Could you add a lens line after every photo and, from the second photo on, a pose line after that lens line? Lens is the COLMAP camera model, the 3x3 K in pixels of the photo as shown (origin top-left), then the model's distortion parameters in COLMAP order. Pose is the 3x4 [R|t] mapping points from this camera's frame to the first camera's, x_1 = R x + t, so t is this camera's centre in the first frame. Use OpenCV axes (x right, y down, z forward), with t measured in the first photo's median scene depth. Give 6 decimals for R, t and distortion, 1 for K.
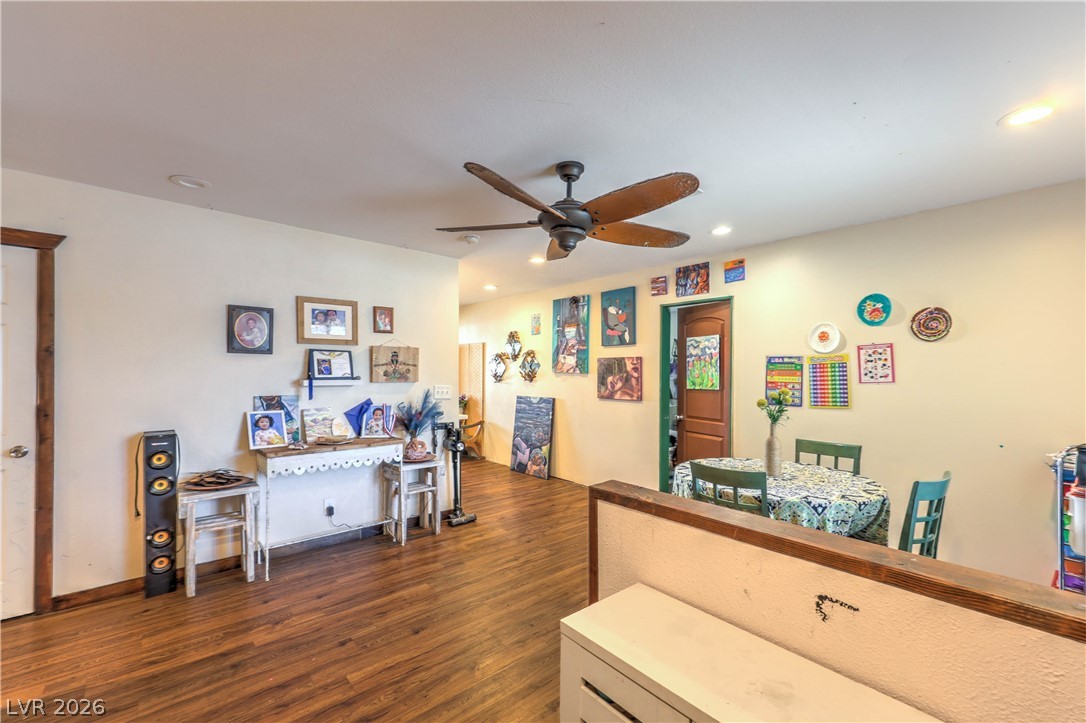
lens RADIAL K [[446.8, 0, 542.4], [0, 446.8, 375.4], [0, 0, 1]] dist [0.009610, -0.001446]
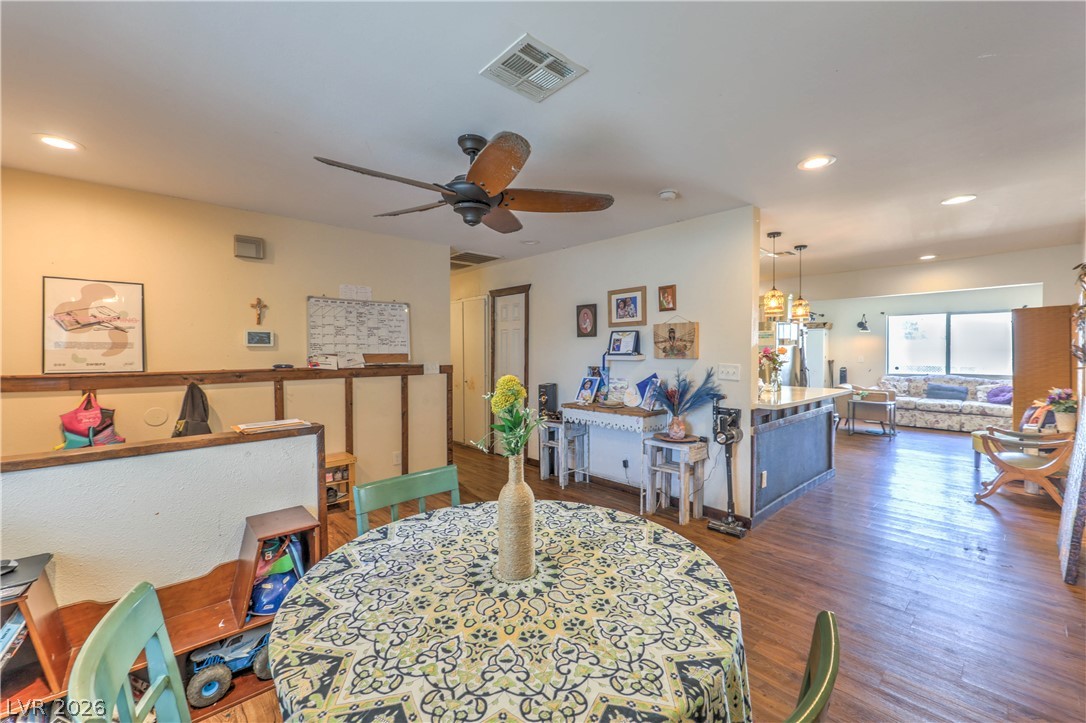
lens RADIAL K [[436.3, 0, 551.5], [0, 436.3, 356.1], [0, 0, 1]] dist [0.014809, 0.000220]
pose [[0.045327, 0.006442, -0.998951, 0.573035], [-0.007248, 0.999955, 0.006119, 0.004708], [0.998946, 0.006963, 0.045371, 0.615801]]
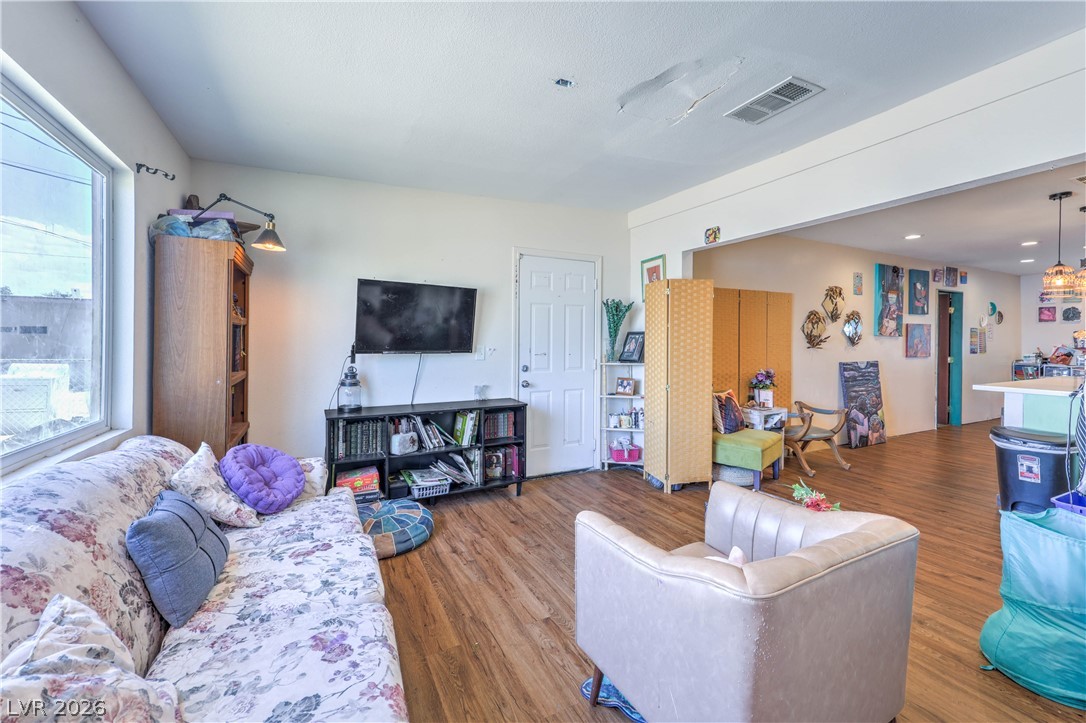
lens RADIAL K [[446.8, 0, 546.0], [0, 446.8, 342.1], [0, 0, 1]] dist [0.009610, -0.001446]
pose [[0.220442, -0.007714, 0.975370, -1.518599], [0.005733, 0.999962, 0.006613, -0.003564], [-0.975383, 0.004134, 0.220478, 2.028752]]
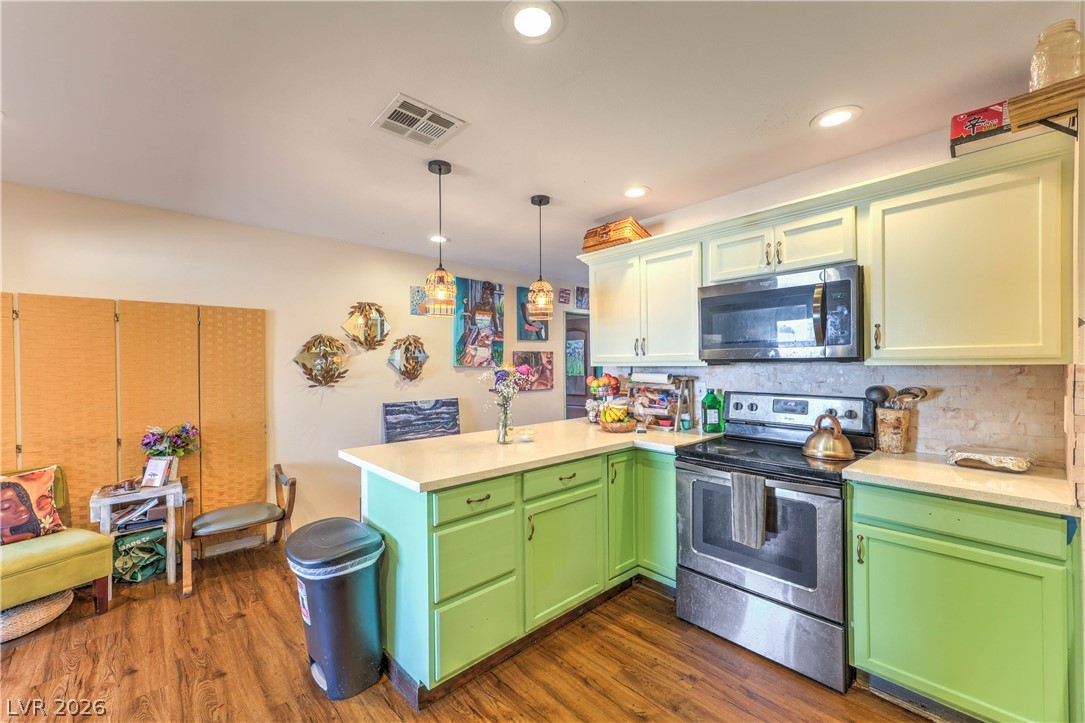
lens RADIAL K [[446.4, 0, 537.9], [0, 446.4, 368.8], [0, 0, 1]] dist [0.009610, -0.001446]
pose [[-0.028461, -0.014167, 0.999494, -1.058452], [0.015853, 0.999767, 0.014623, -0.015994], [-0.999469, 0.016261, -0.028230, 1.181175]]
